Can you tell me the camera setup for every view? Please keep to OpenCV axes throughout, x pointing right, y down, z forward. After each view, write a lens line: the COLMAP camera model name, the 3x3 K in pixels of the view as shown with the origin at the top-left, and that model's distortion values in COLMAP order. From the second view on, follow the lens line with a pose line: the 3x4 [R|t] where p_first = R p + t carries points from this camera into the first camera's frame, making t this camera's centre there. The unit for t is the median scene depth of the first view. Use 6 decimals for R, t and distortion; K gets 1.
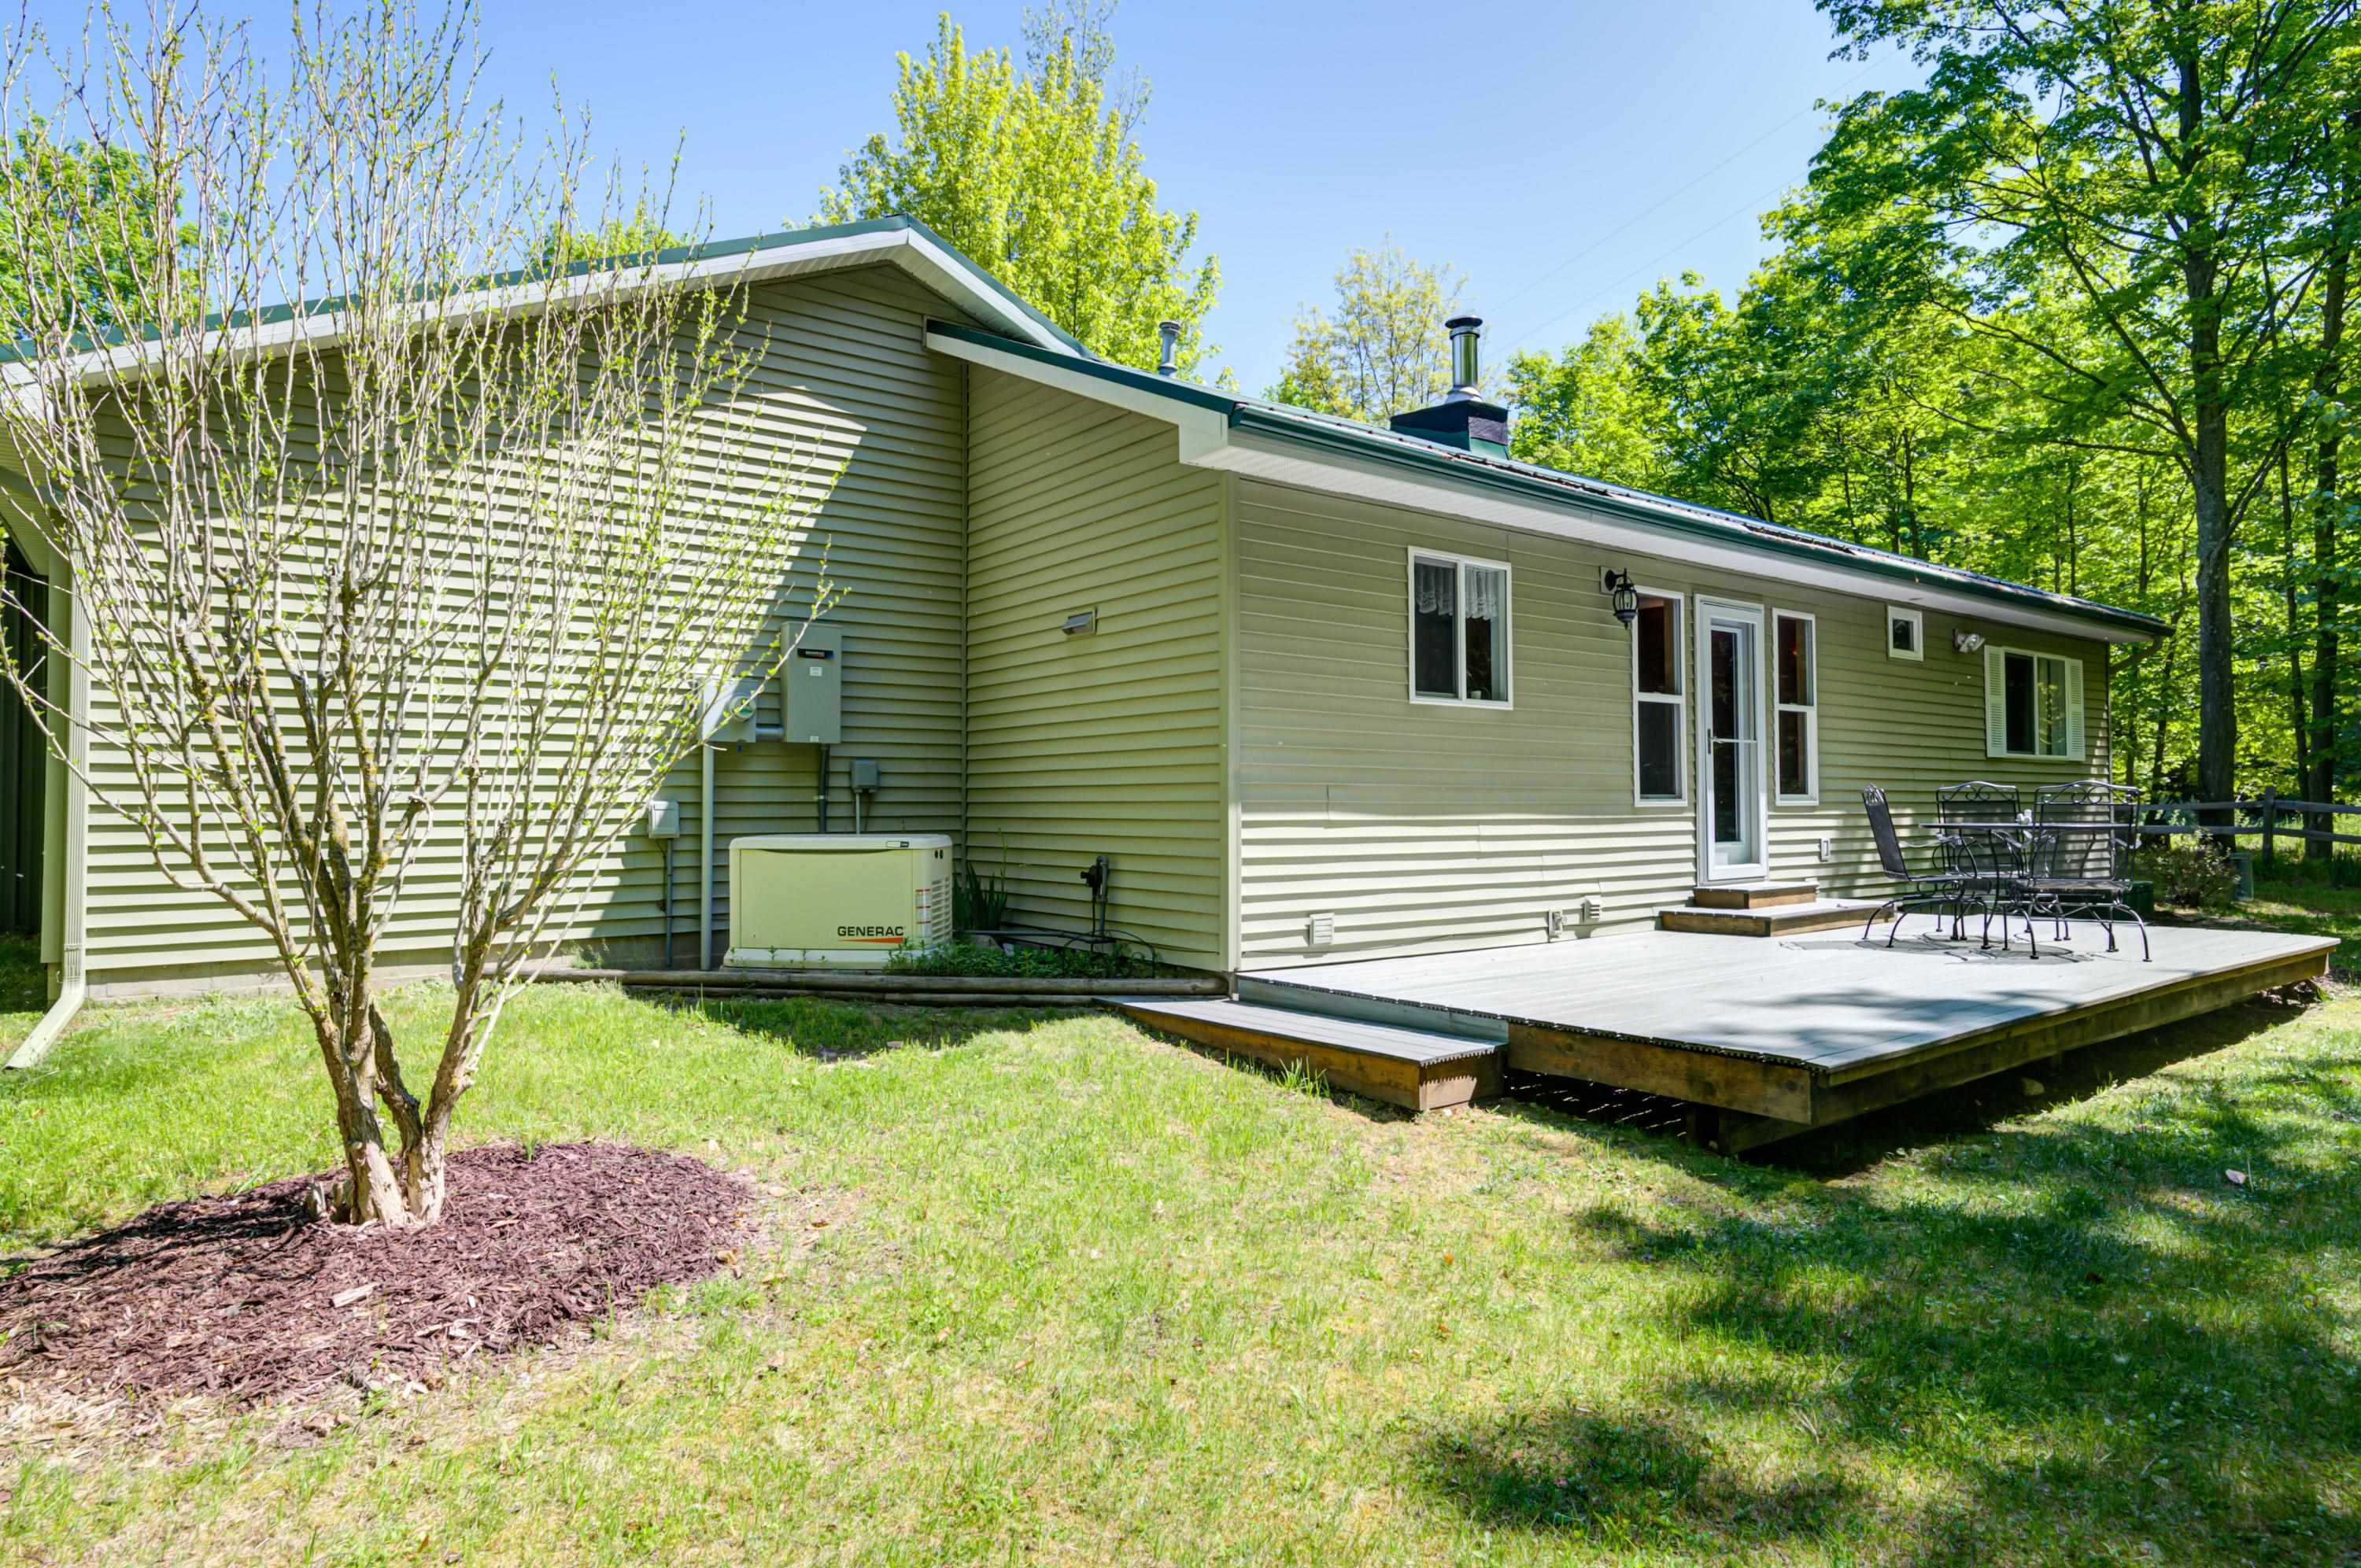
lens RADIAL K [[1326.6, 0, 1180.8], [0, 1326.6, 774.5], [0, 0, 1]] dist [0.007742, 0.003396]
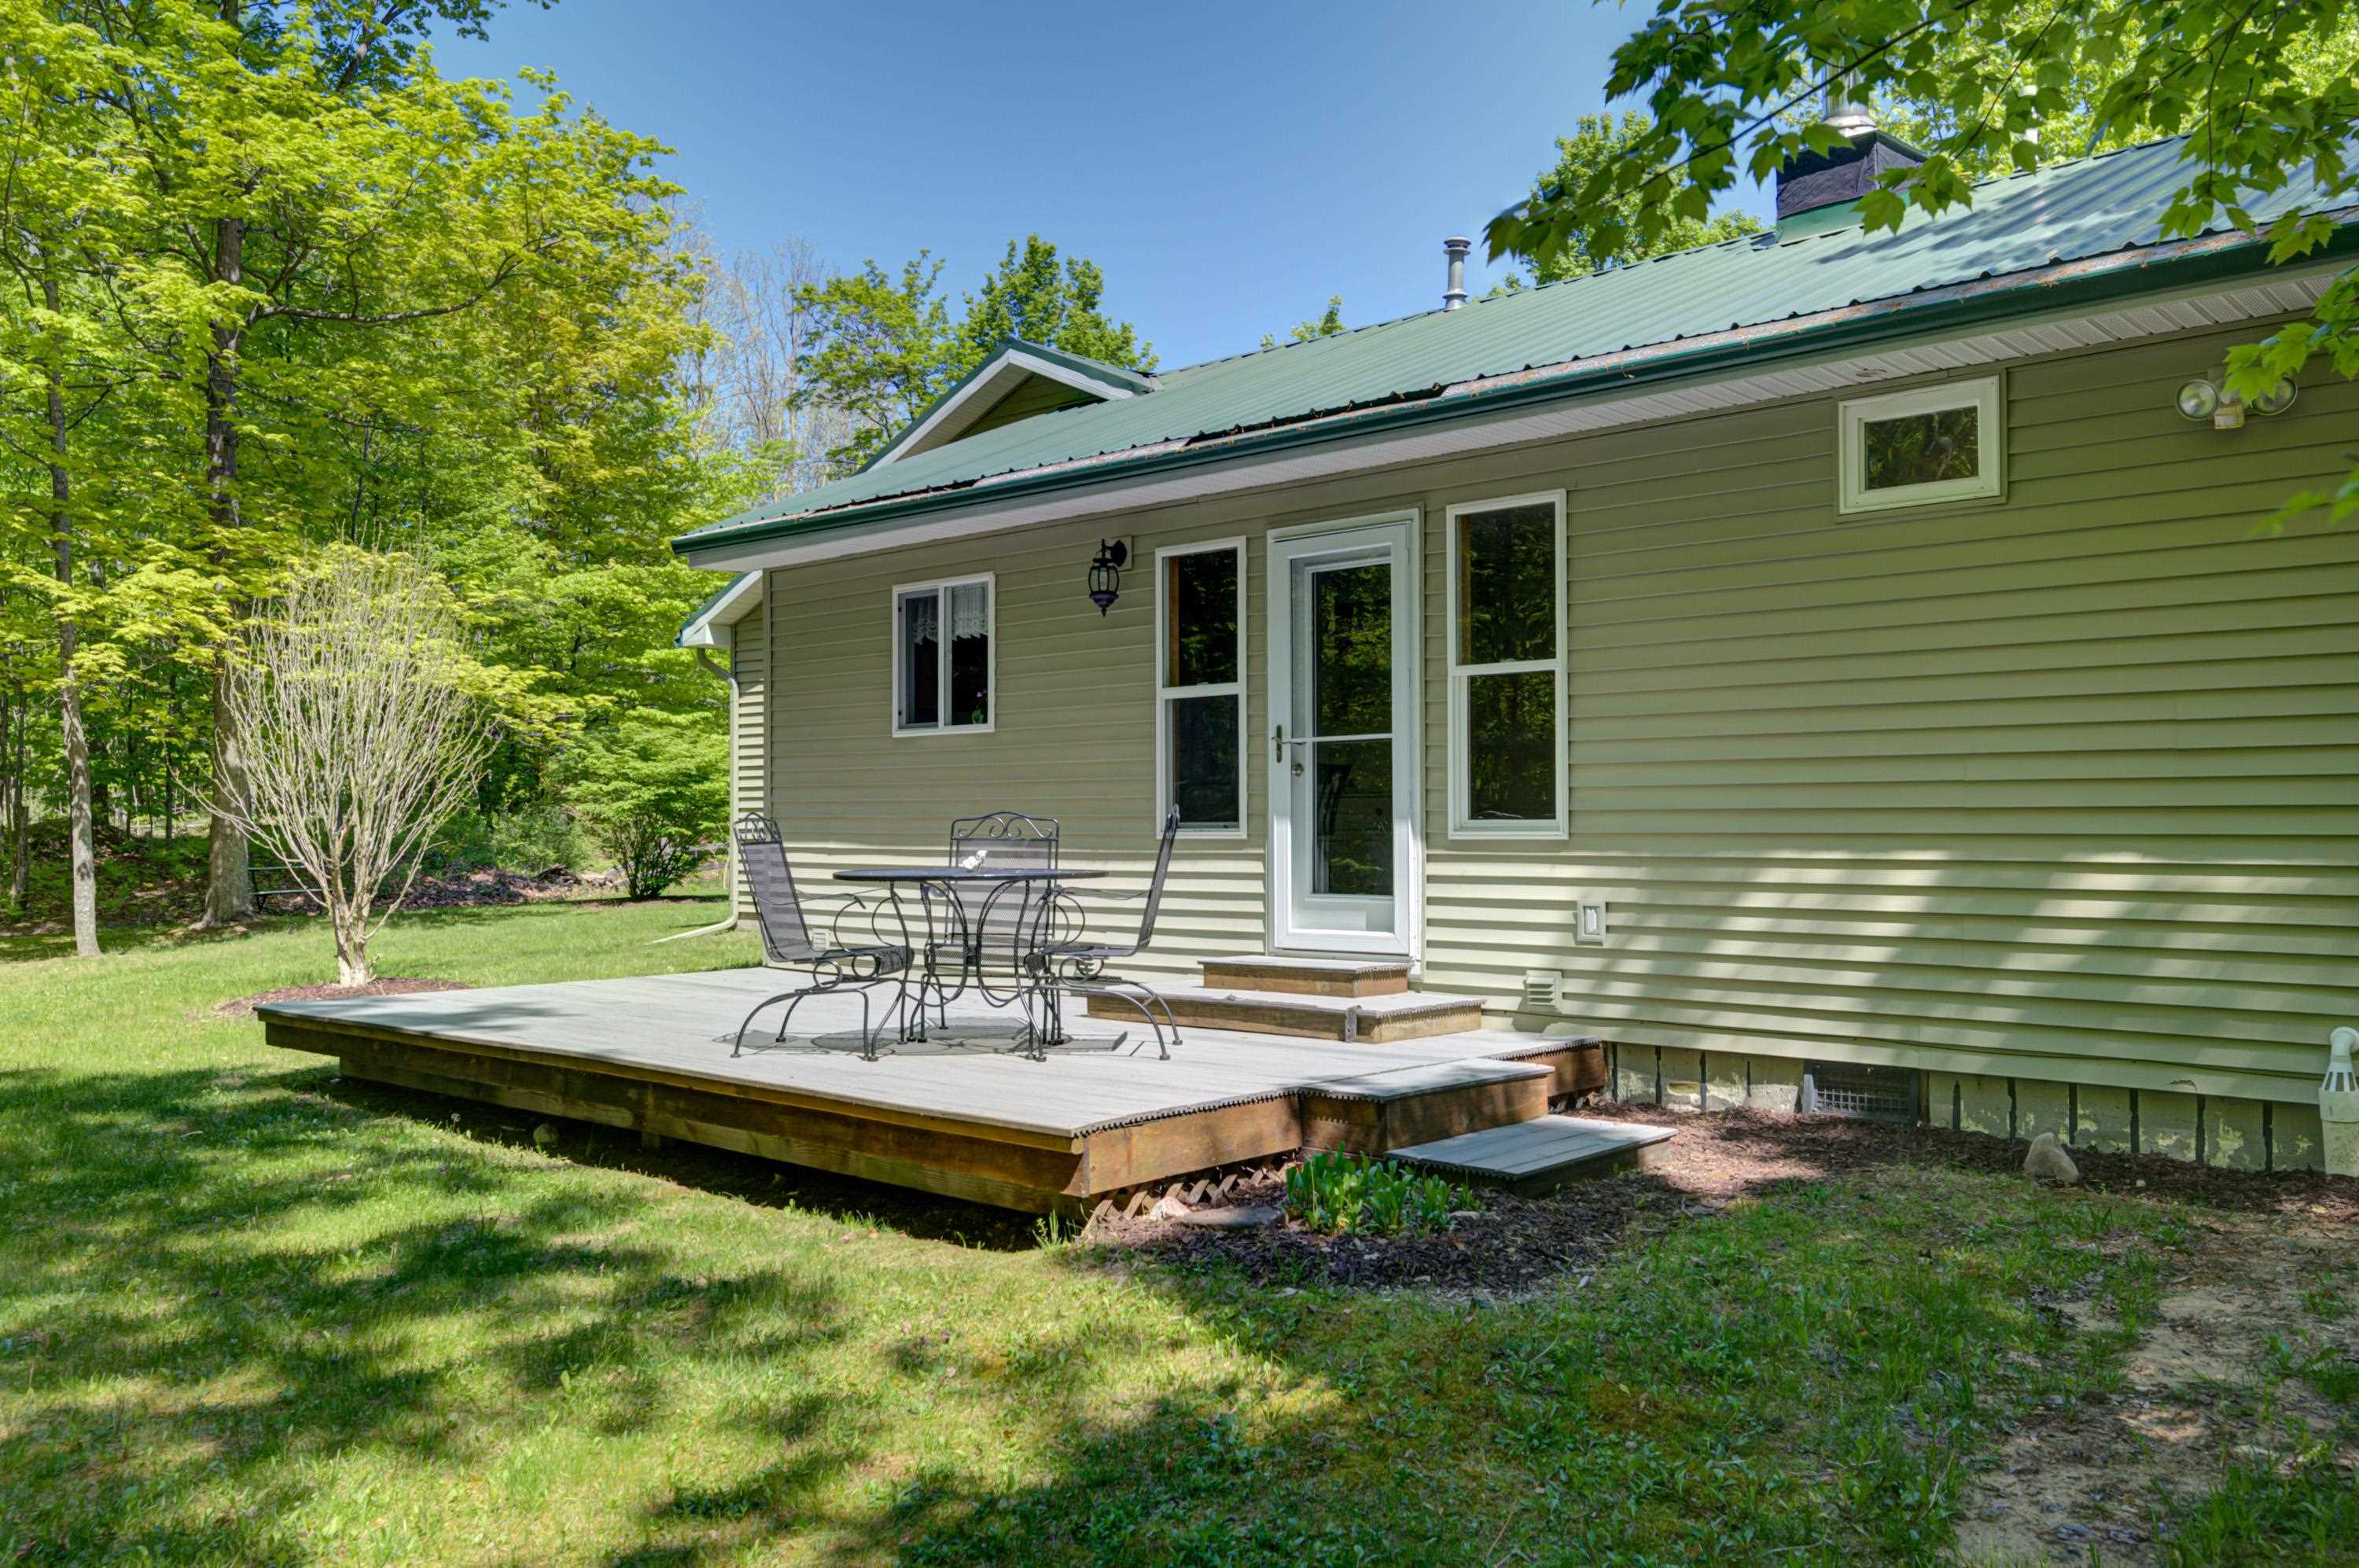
lens RADIAL K [[1780.0, 0, 1182.2], [0, 1780.0, 765.2], [0, 0, 1]] dist [0.037462, -0.000916]
pose [[0.183048, -0.030719, -0.982624, 1.421927], [0.026066, 0.999312, -0.026385, 0.010052], [0.982758, -0.020784, 0.183722, 0.867107]]
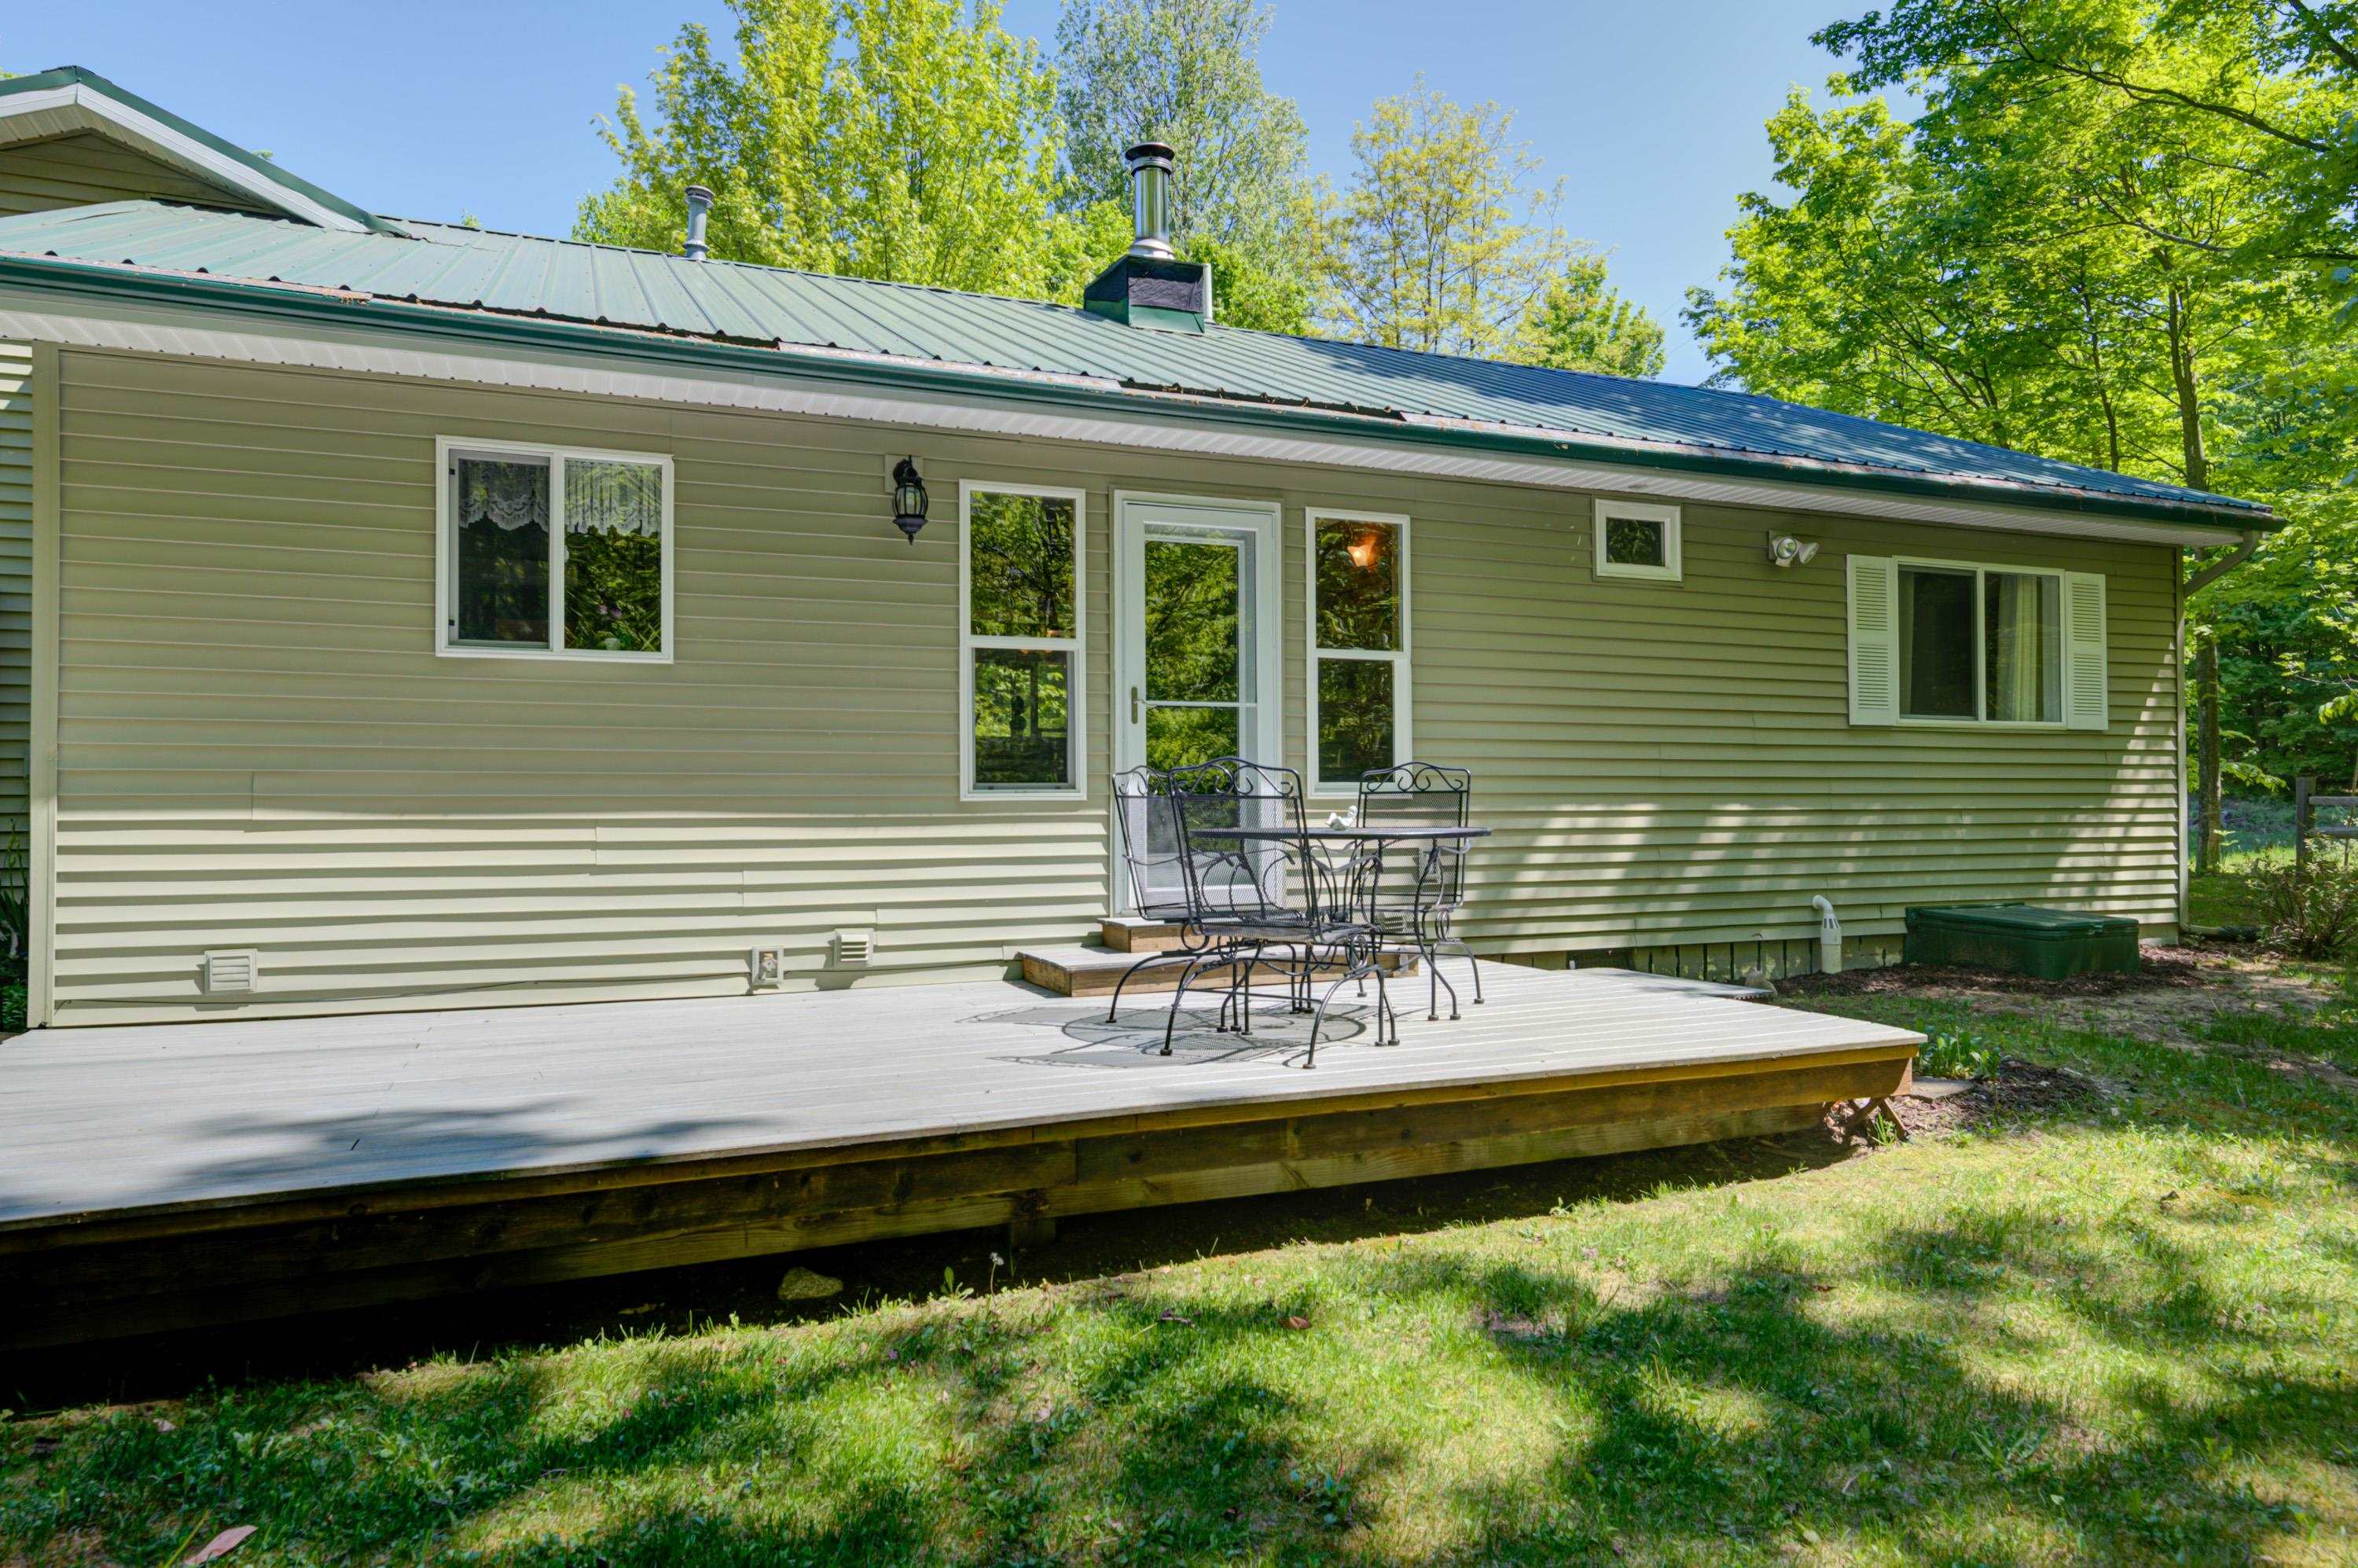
lens RADIAL K [[1476.0, 0, 1209.3], [0, 1476.0, 775.7], [0, 0, 1]] dist [0.007415, 0.000935]
pose [[0.966483, -0.004518, -0.256690, 0.697145], [0.006686, 0.999949, 0.007574, 0.006522], [0.256642, -0.009036, 0.966464, 0.304330]]
